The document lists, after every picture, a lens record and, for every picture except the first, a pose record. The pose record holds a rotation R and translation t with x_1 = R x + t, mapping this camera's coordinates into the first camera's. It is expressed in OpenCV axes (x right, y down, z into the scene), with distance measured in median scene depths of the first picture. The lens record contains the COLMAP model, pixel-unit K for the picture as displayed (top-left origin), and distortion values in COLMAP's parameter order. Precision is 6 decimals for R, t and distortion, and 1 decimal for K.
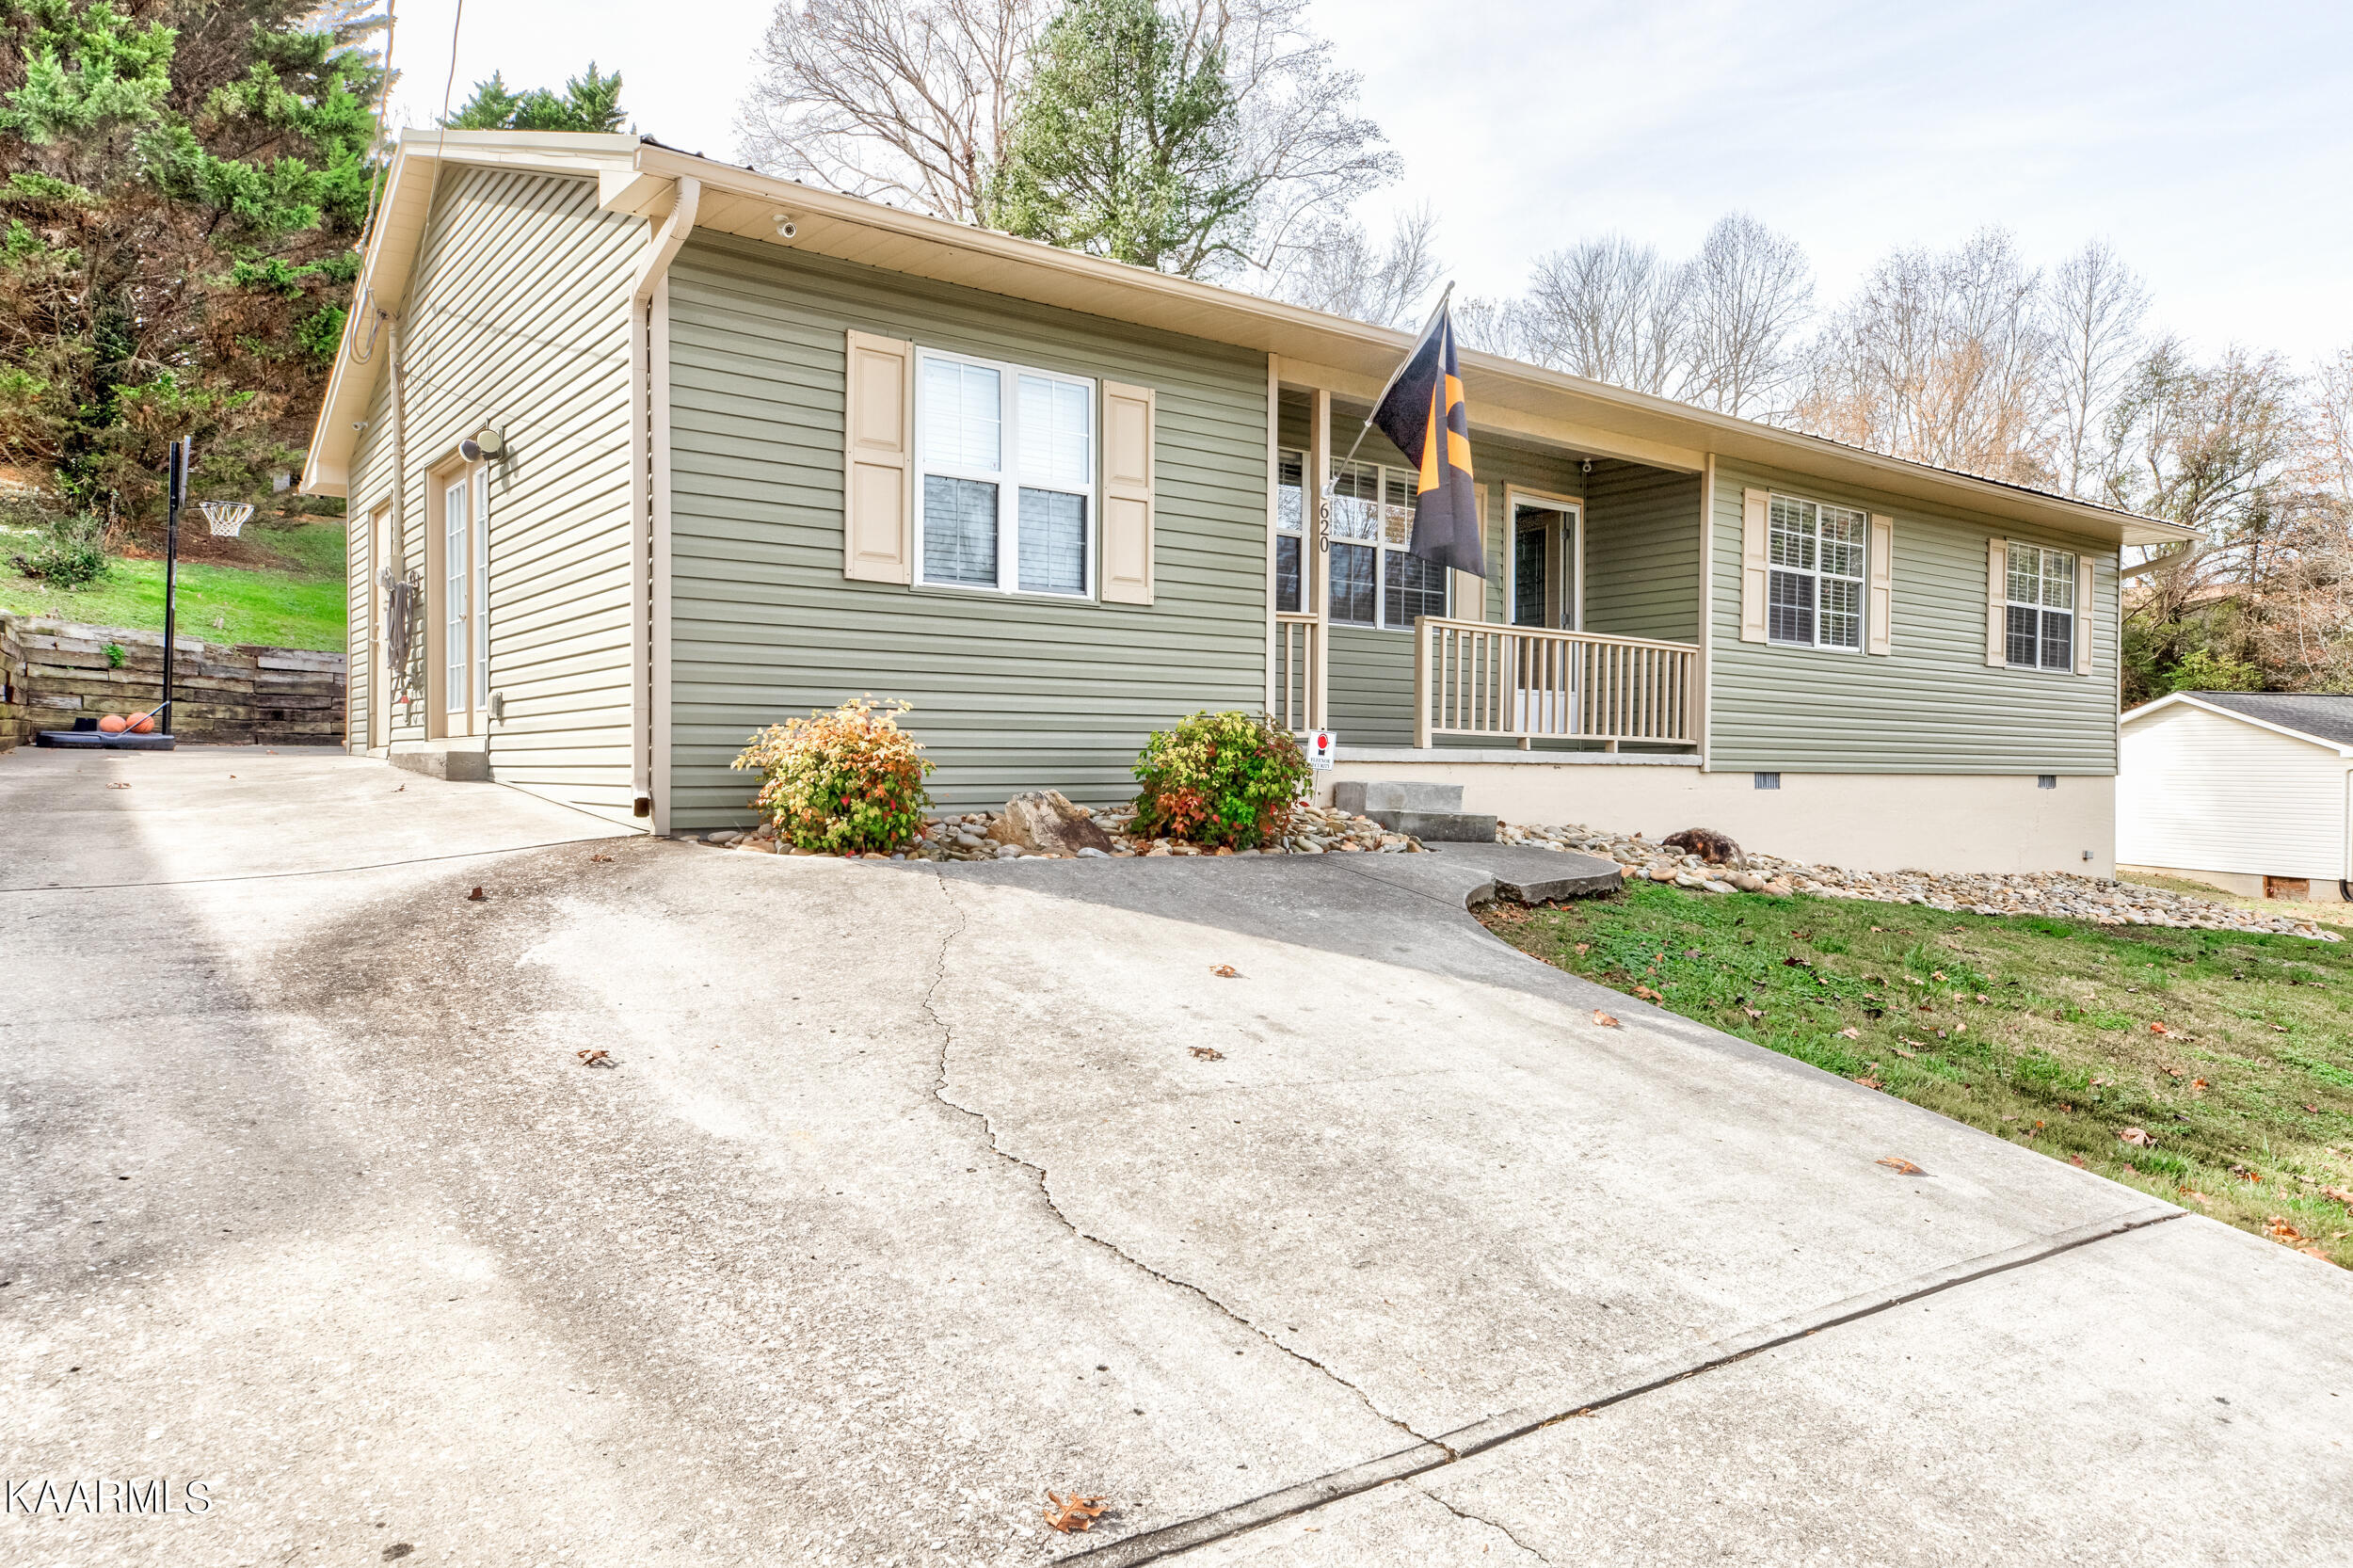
lens RADIAL K [[1503.3, 0, 1173.7], [0, 1503.3, 750.6], [0, 0, 1]] dist [0.037288, 0.001619]
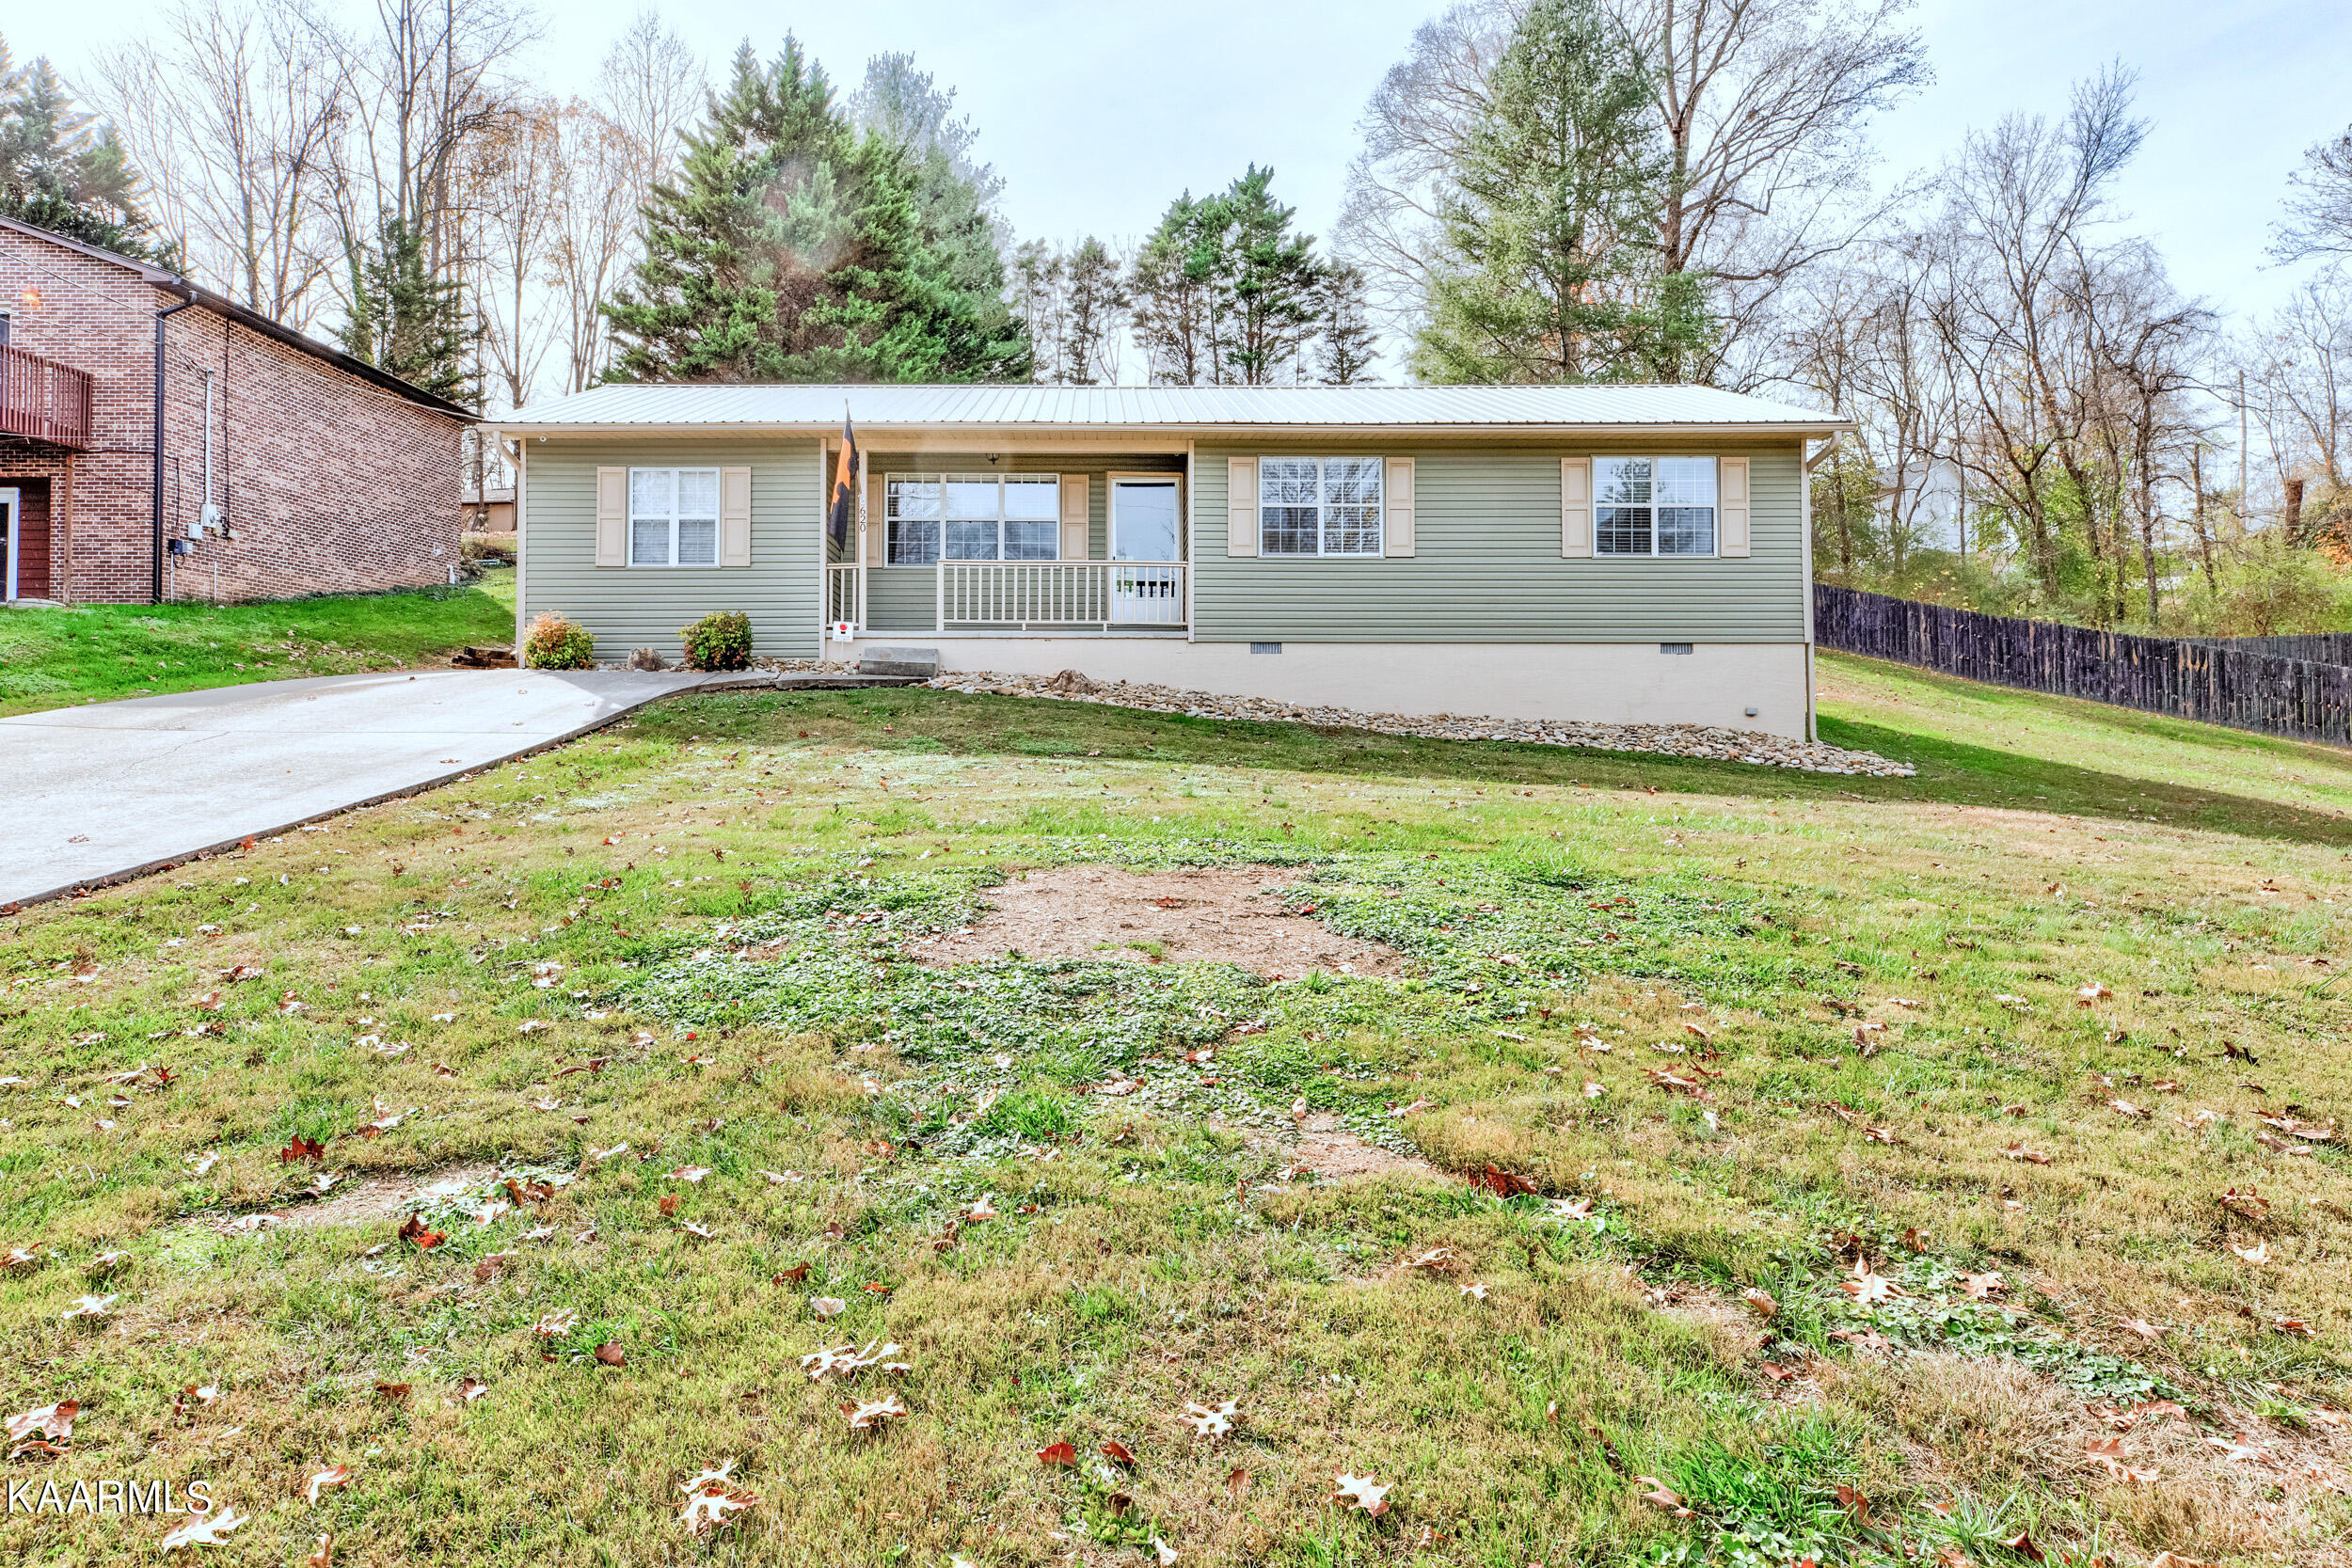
lens RADIAL K [[1502.6, 0, 1173.2], [0, 1502.6, 750.6], [0, 0, 1]] dist [0.037288, 0.001619]
pose [[0.810634, -0.007545, -0.585505, 1.322697], [0.015484, 0.999844, 0.008553, 0.120273], [0.585348, -0.016000, 0.810624, -0.302767]]
